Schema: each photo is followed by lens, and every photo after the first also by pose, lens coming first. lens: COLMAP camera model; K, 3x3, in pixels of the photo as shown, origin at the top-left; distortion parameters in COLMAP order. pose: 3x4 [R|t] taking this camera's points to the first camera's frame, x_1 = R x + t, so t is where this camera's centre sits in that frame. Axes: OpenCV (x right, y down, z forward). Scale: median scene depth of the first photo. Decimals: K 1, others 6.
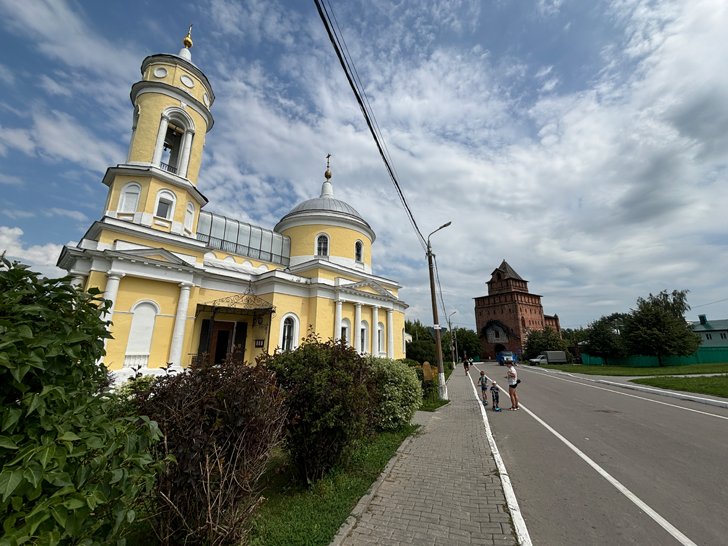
lens RADIAL K [[300.2, 0, 359.5], [0, 300.2, 273.4], [0, 0, 1]] dist [-0.002448, 0.000301]
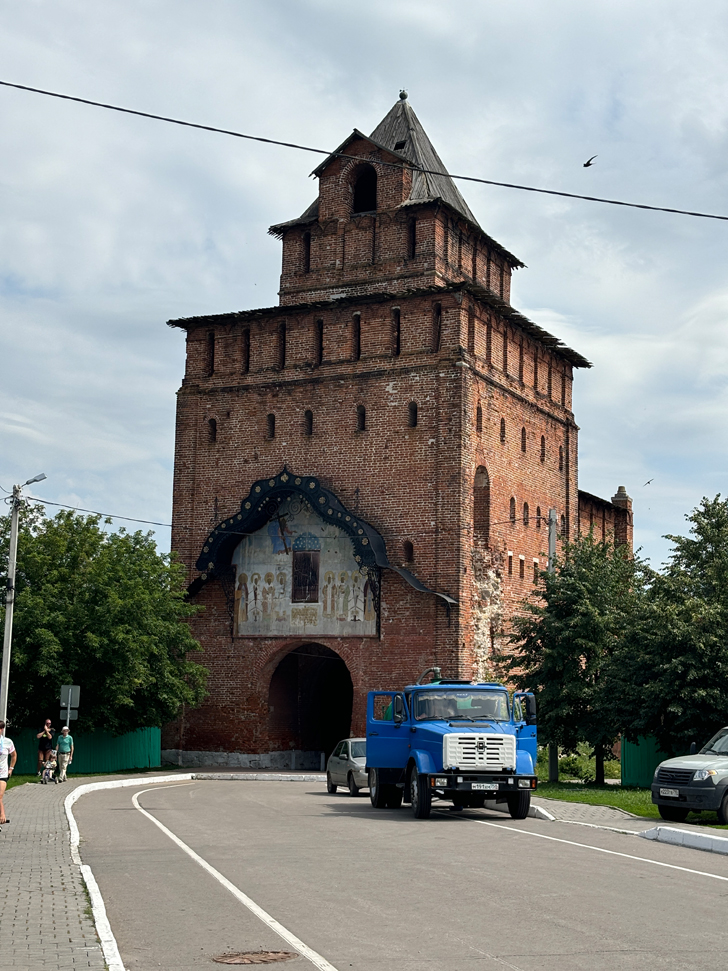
lens RADIAL K [[1513.2, 0, 363.5], [0, 1513.2, 484.1], [0, 0, 1]] dist [0.095739, 0.000000]
pose [[0.864440, 0.093947, 0.493880, 0.121618], [-0.147440, 0.986563, 0.070398, 0.102500], [-0.480630, -0.133672, 0.866675, 0.362759]]
